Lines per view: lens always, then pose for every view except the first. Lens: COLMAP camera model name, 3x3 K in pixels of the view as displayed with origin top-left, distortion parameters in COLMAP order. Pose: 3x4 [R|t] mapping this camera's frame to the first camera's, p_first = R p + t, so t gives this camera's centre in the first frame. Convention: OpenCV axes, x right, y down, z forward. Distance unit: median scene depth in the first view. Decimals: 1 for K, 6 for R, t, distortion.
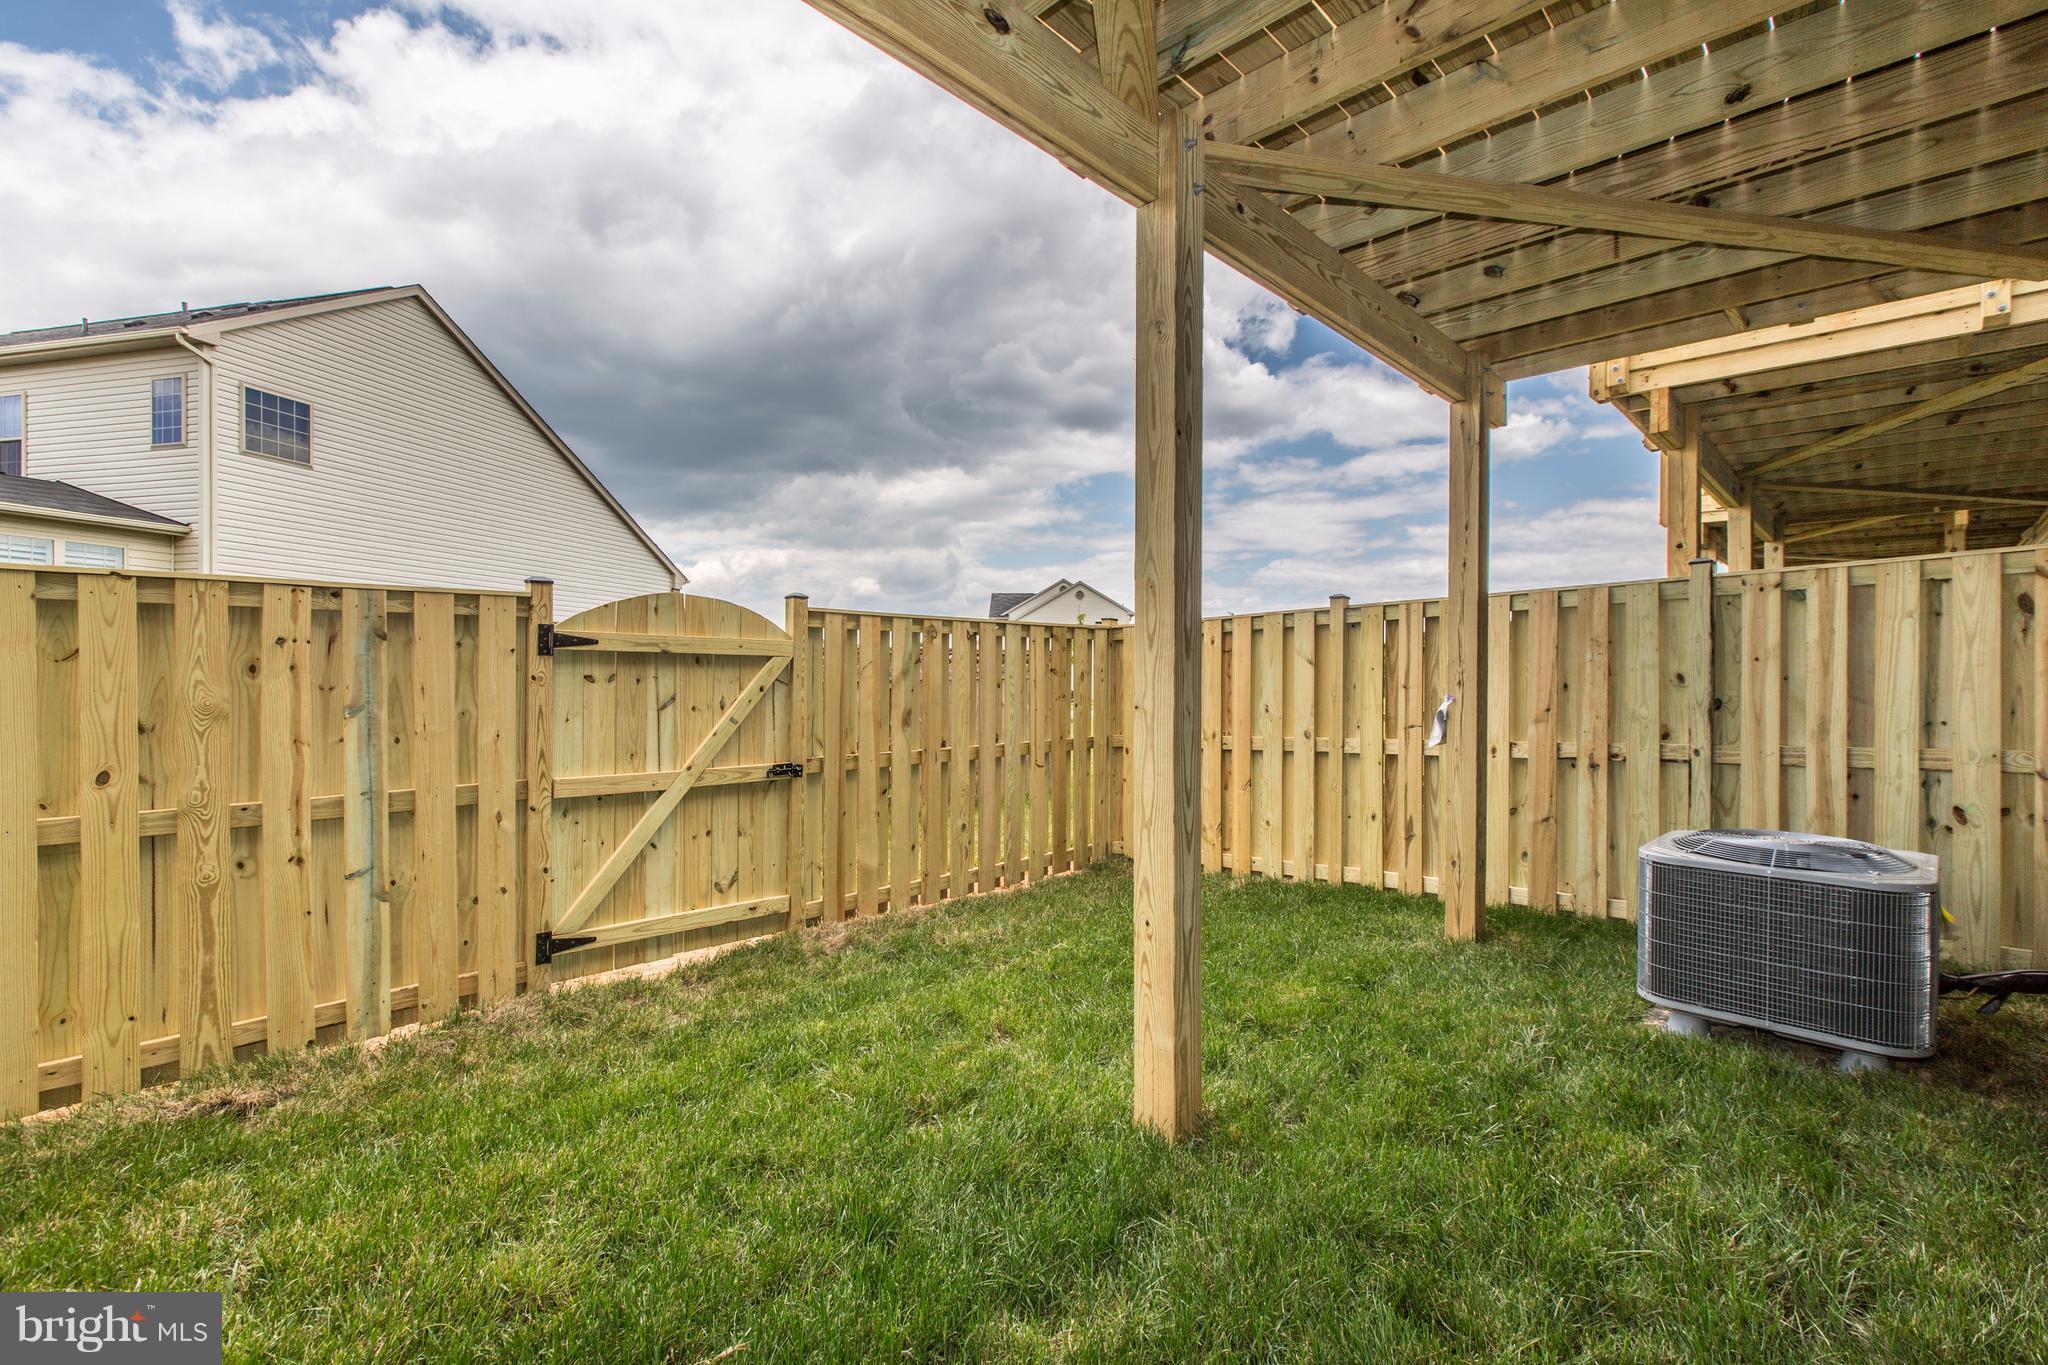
lens RADIAL K [[915.1, 0, 1024.5], [0, 915.1, 683.9], [0, 0, 1]] dist [-0.000708, 0.000095]
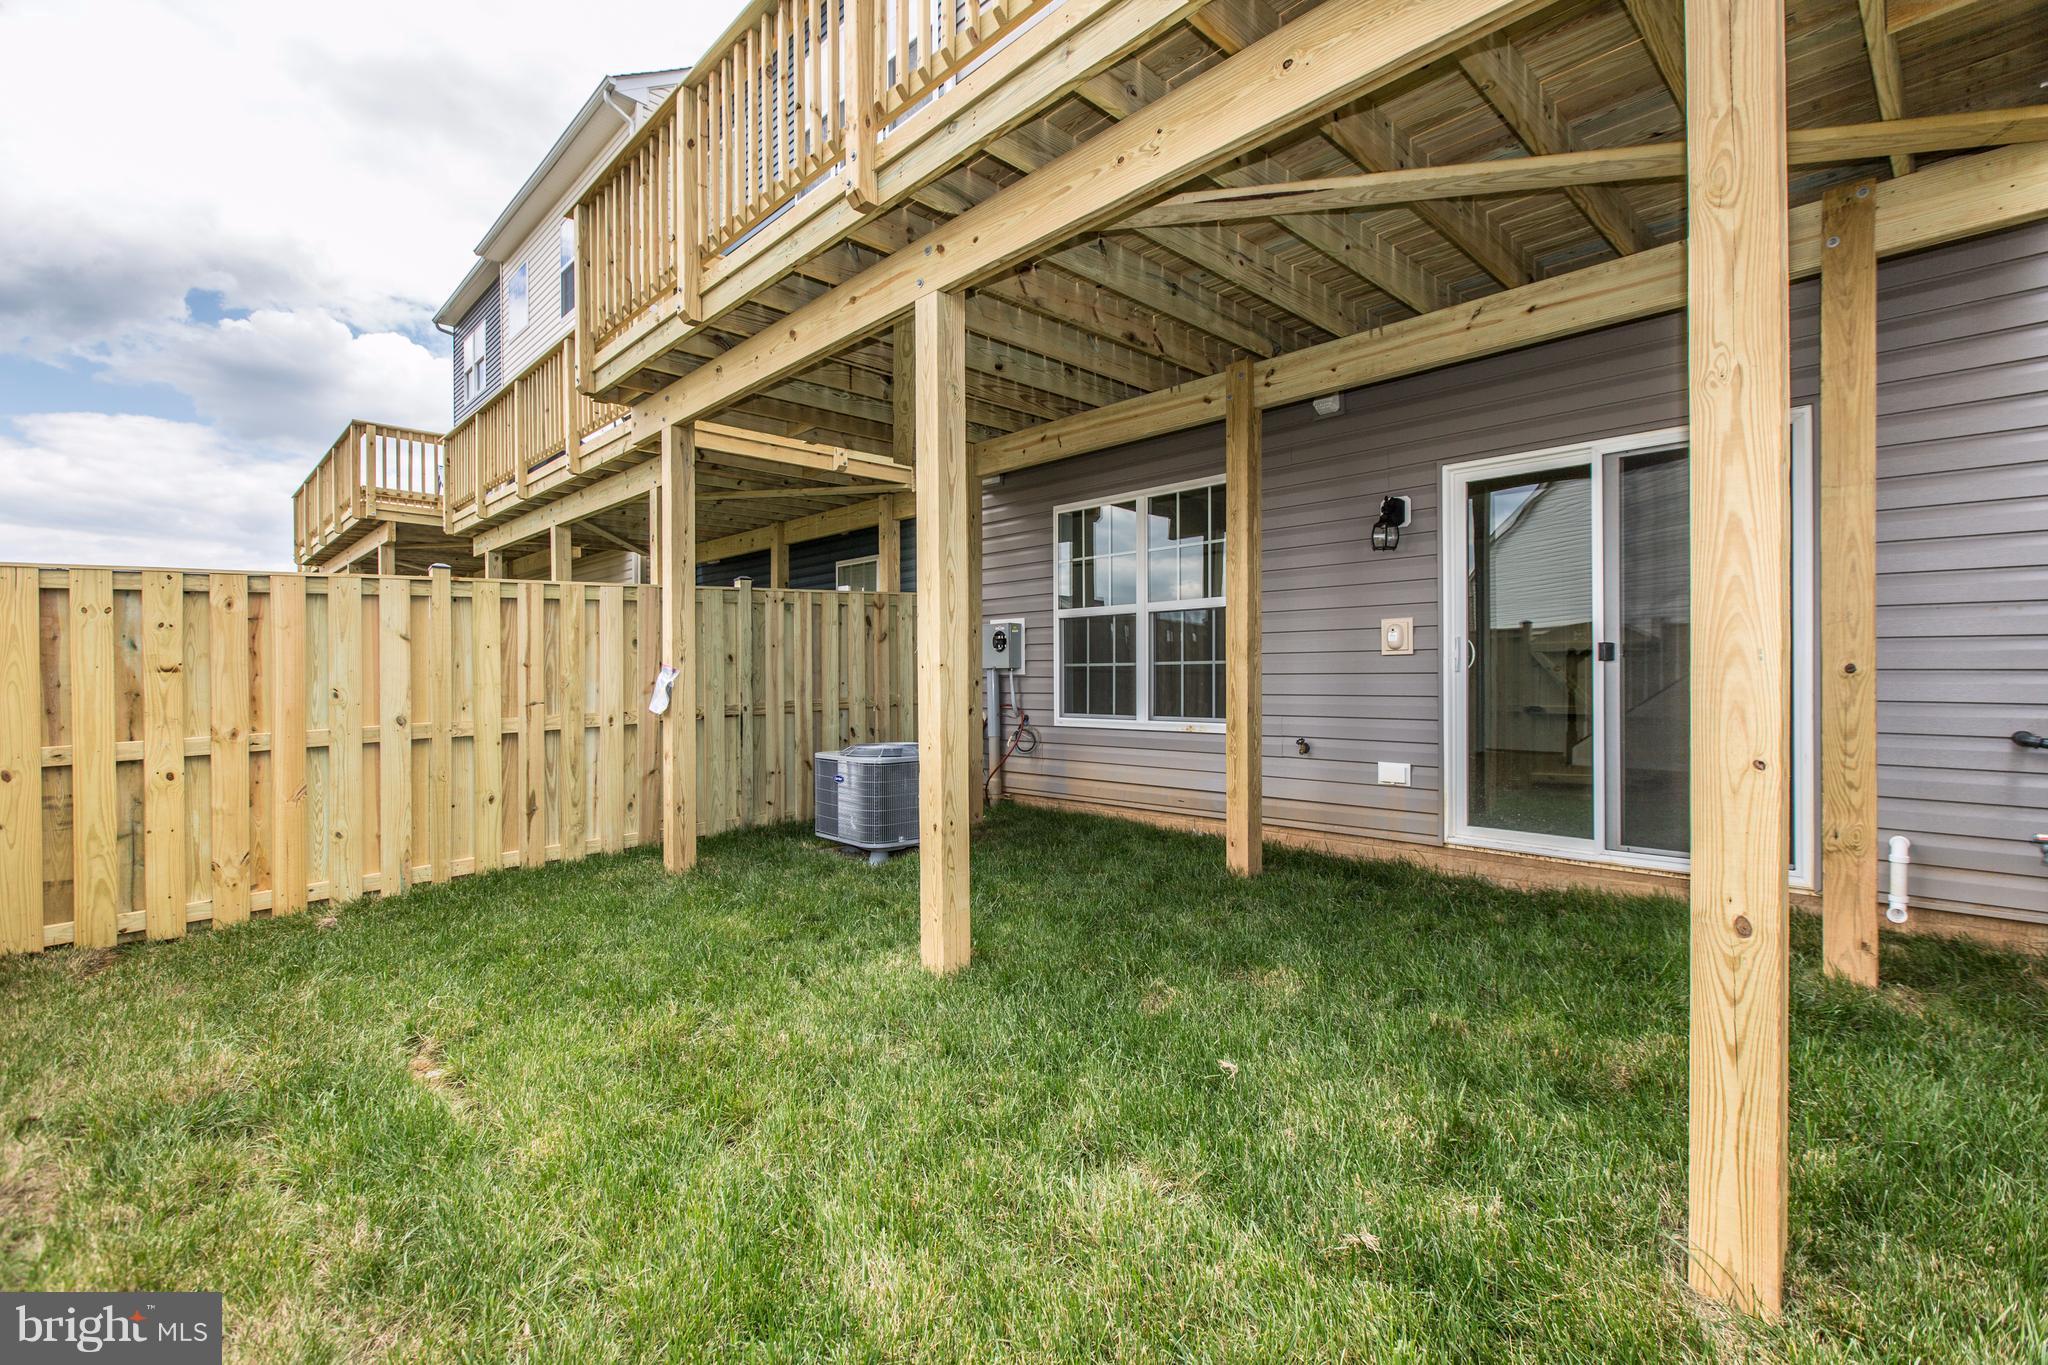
lens RADIAL K [[915.1, 0, 1024.4], [0, 915.1, 676.0], [0, 0, 1]] dist [-0.000708, 0.000095]
pose [[0.036808, -0.006100, 0.999304, -0.582919], [0.010186, 0.999932, 0.005729, 0.015511], [-0.999270, 0.009968, 0.036867, 0.408129]]
